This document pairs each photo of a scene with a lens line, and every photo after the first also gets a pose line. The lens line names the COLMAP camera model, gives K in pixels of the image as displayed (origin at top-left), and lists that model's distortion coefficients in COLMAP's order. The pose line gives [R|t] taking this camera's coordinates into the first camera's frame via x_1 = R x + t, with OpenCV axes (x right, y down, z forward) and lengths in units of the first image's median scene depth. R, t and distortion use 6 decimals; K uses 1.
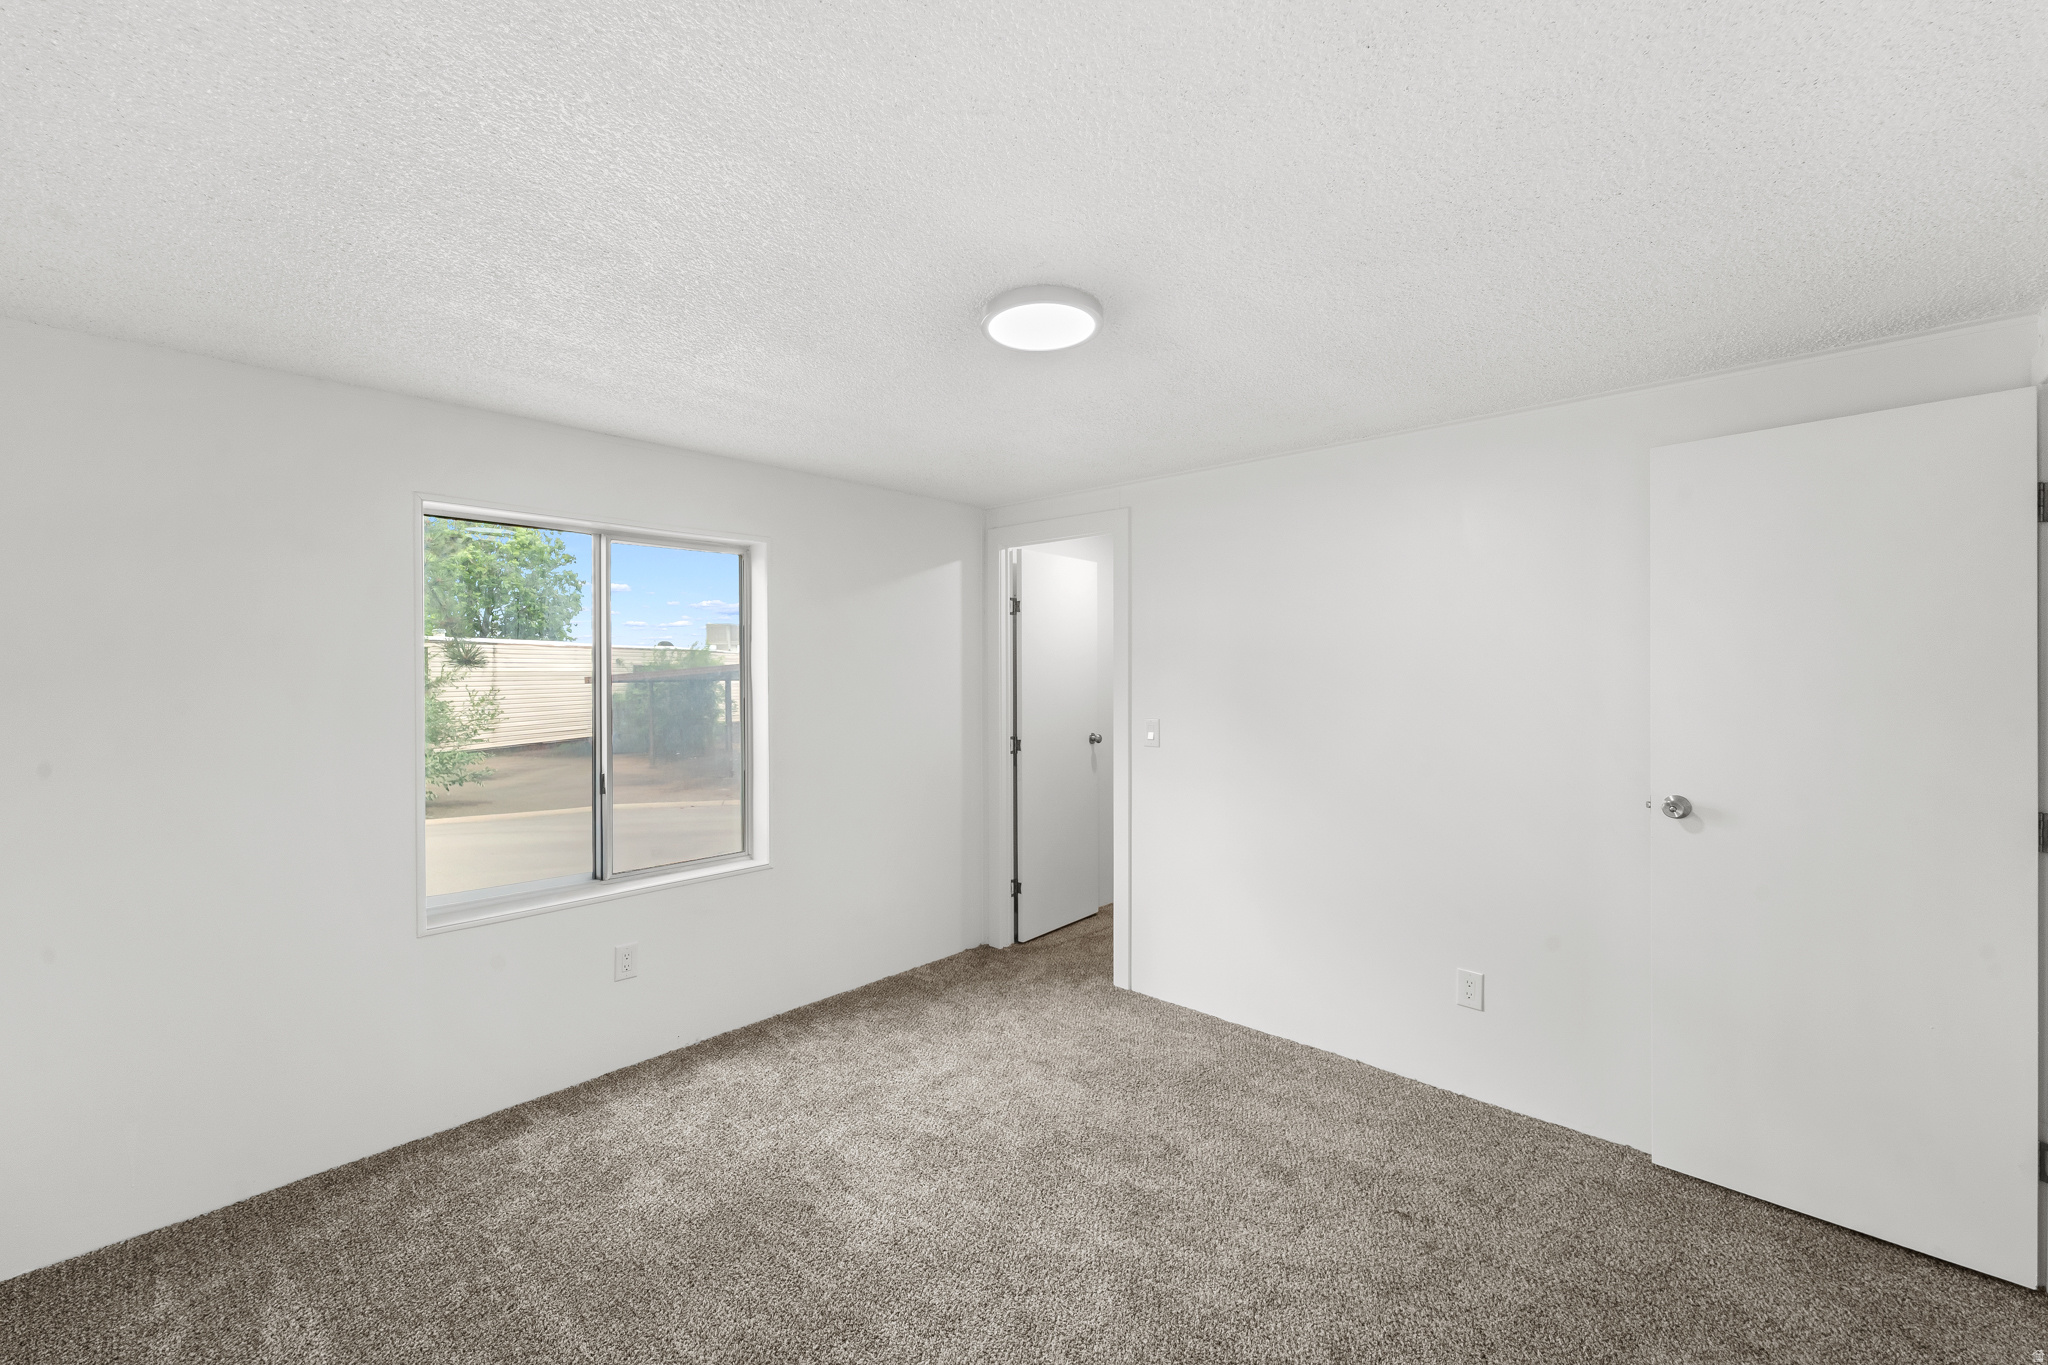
lens RADIAL K [[844.2, 0, 1023.5], [0, 844.2, 675.0], [0, 0, 1]] dist [0.002791, -0.000767]
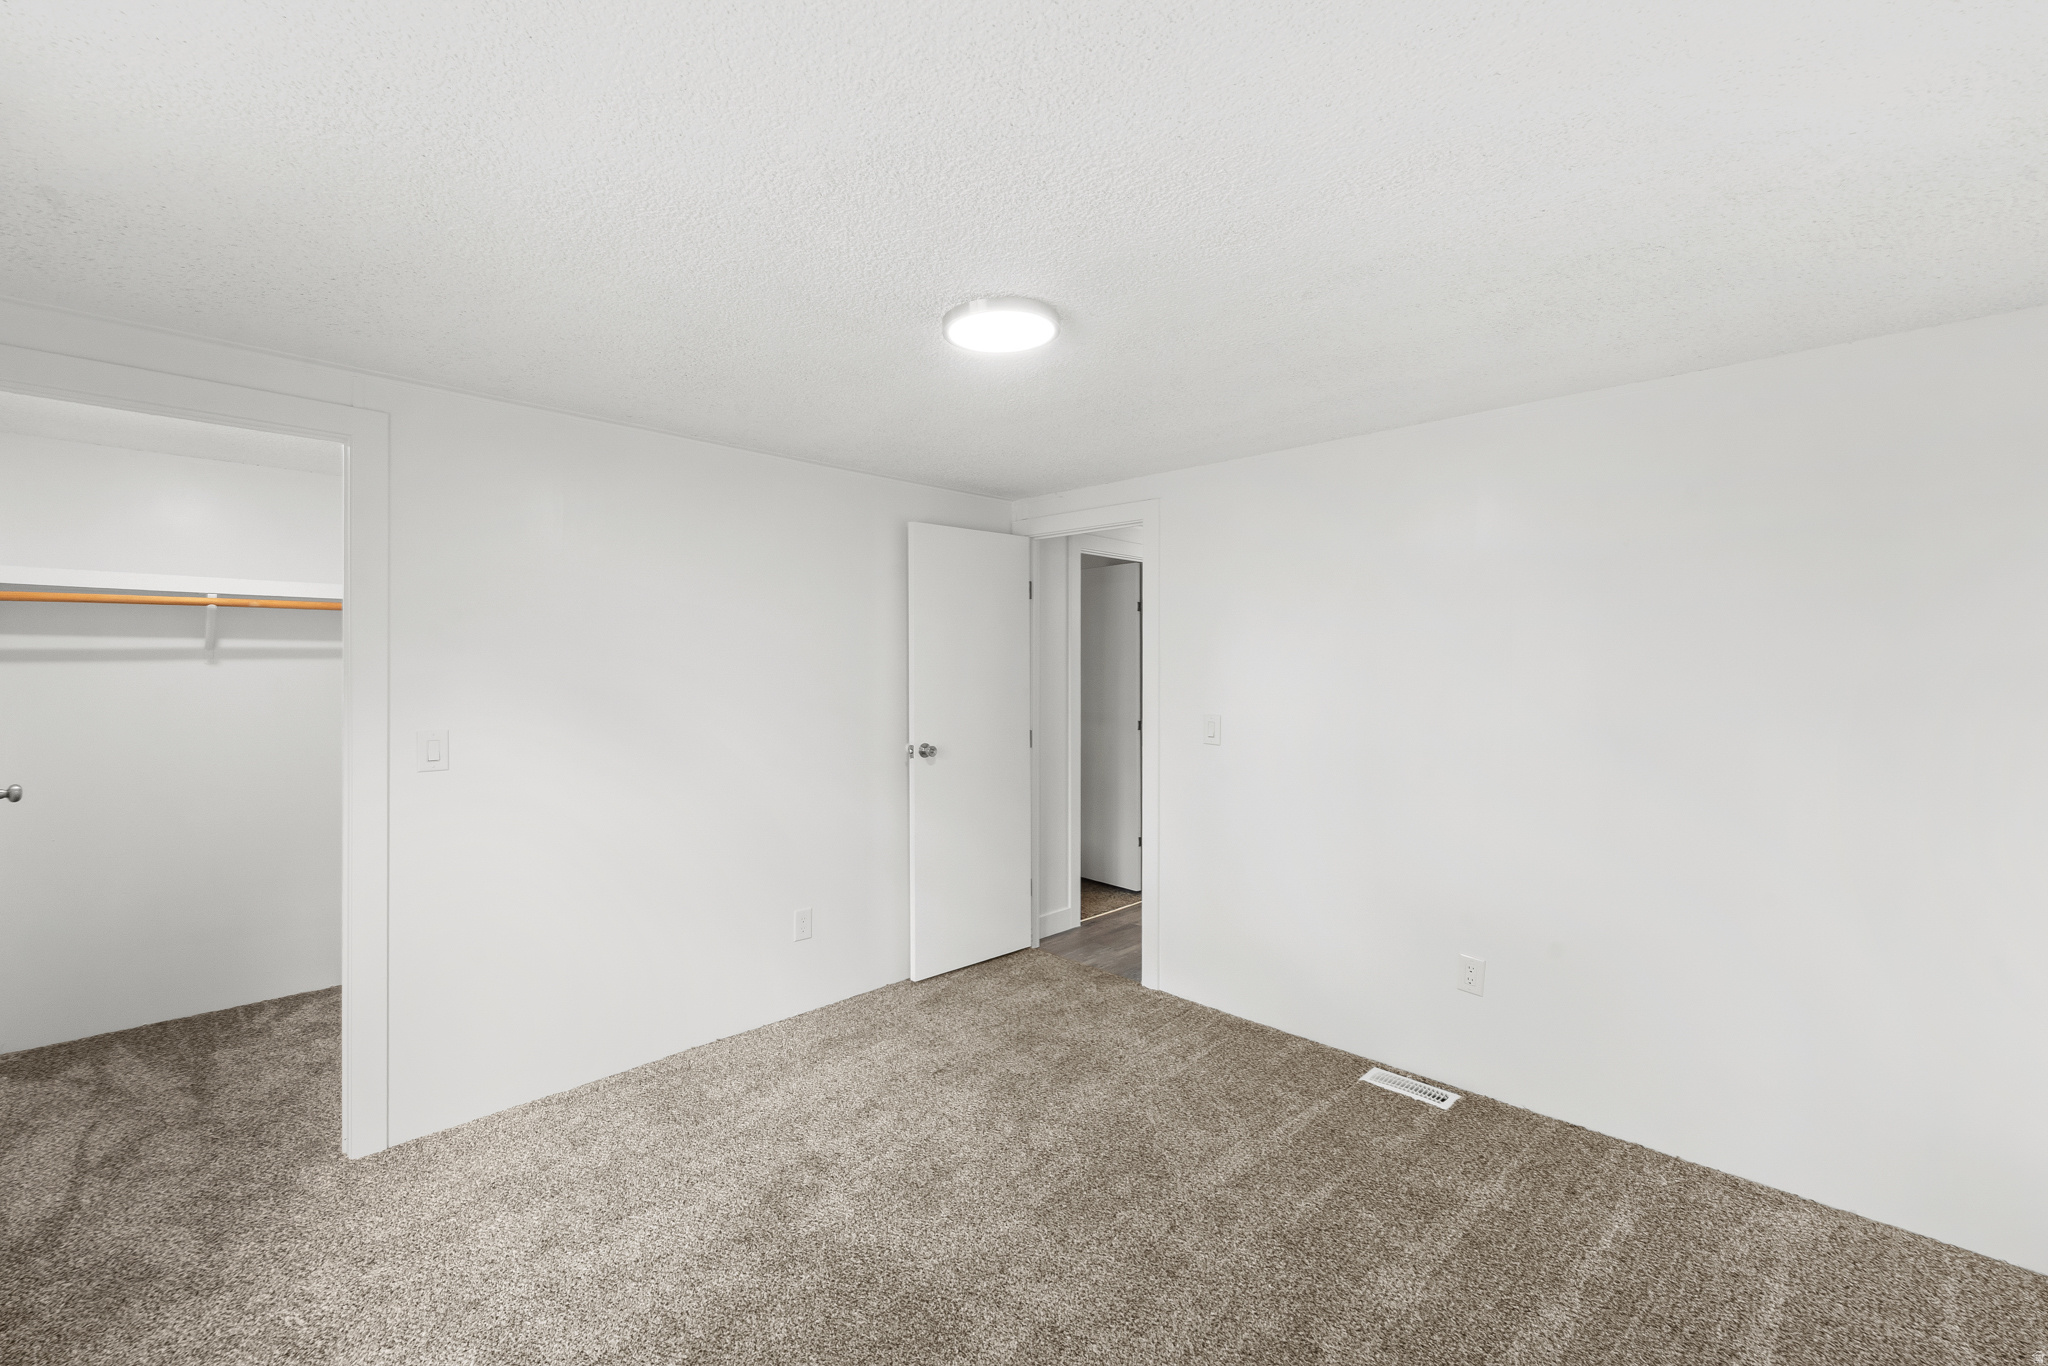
lens RADIAL K [[844.2, 0, 1023.5], [0, 844.2, 675.5], [0, 0, 1]] dist [0.002791, -0.000767]
pose [[0.035966, -0.010056, 0.999302, -0.799954], [0.003965, 0.999943, 0.009920, -0.001515], [-0.999345, 0.003605, 0.036004, 0.743344]]
